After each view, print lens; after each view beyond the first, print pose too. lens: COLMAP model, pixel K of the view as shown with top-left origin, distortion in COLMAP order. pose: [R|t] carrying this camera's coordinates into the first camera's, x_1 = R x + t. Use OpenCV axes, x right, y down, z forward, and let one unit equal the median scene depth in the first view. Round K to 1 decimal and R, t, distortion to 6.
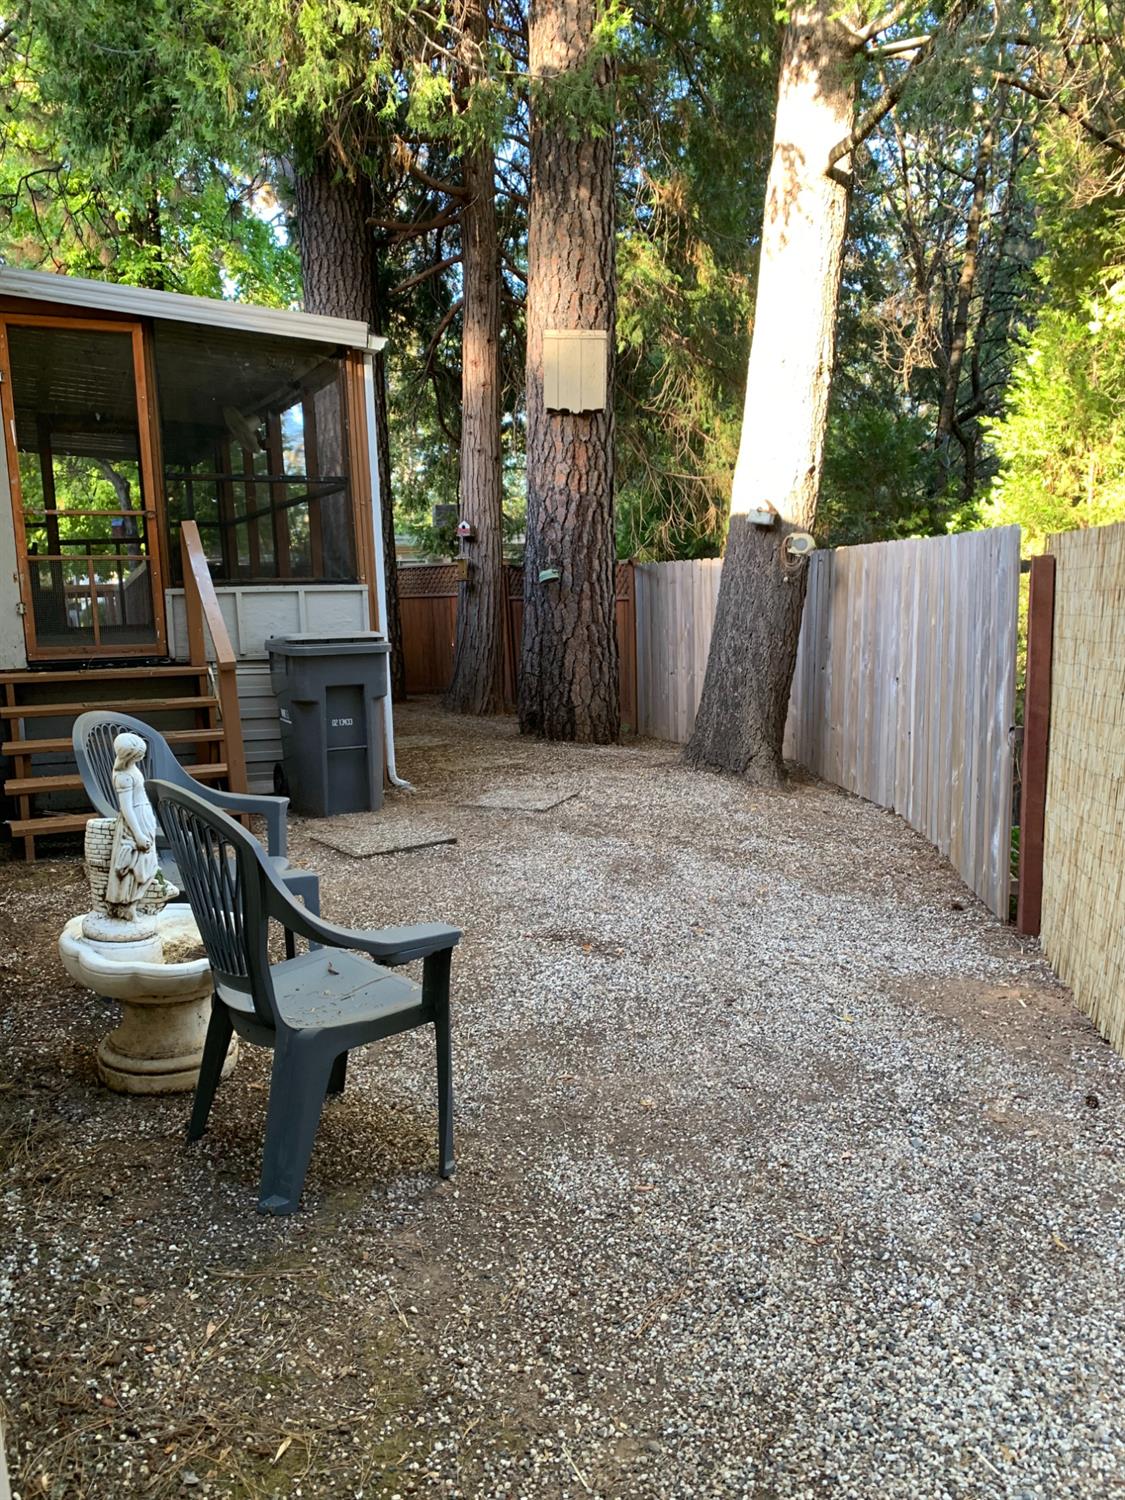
lens RADIAL K [[1143.5, 0, 555.2], [0, 1143.5, 781.5], [0, 0, 1]] dist [0.037784, -0.073556]
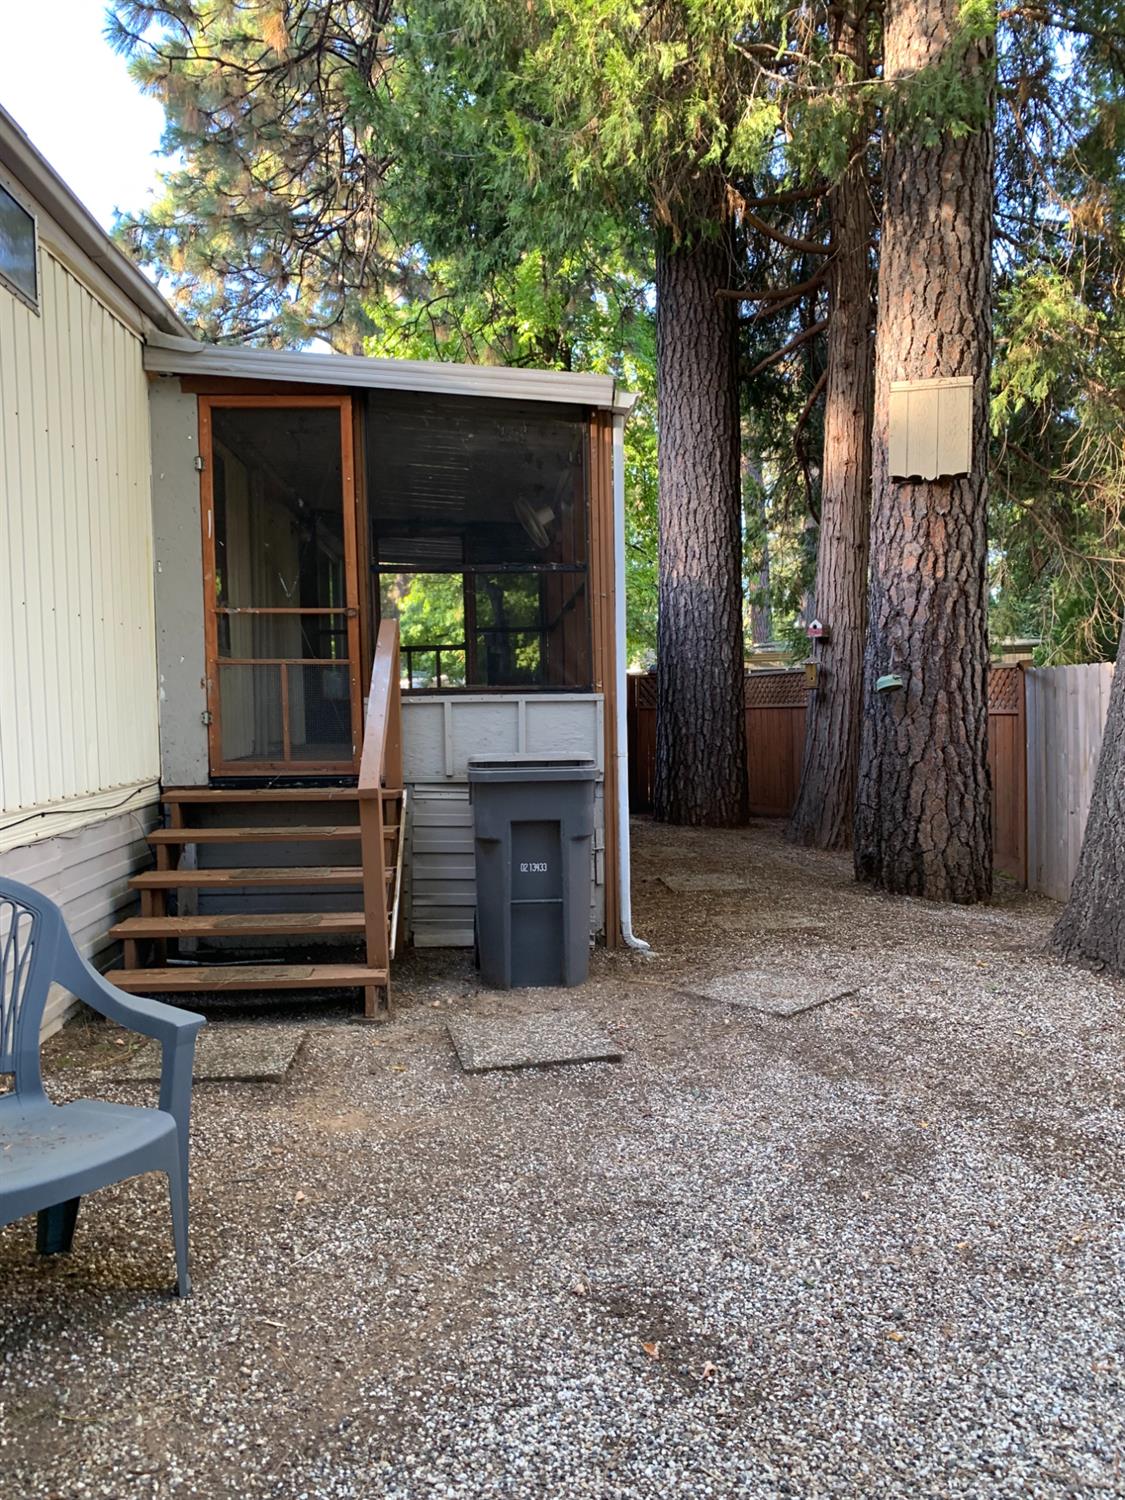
lens RADIAL K [[1144.5, 0, 562.5], [0, 1144.5, 750.0], [0, 0, 1]] dist [0.013804, -0.011549]
pose [[0.924500, 0.026117, -0.380285, 0.089924], [-0.071196, 0.991925, -0.104959, -0.037393], [0.374473, 0.124109, 0.918894, 0.208839]]
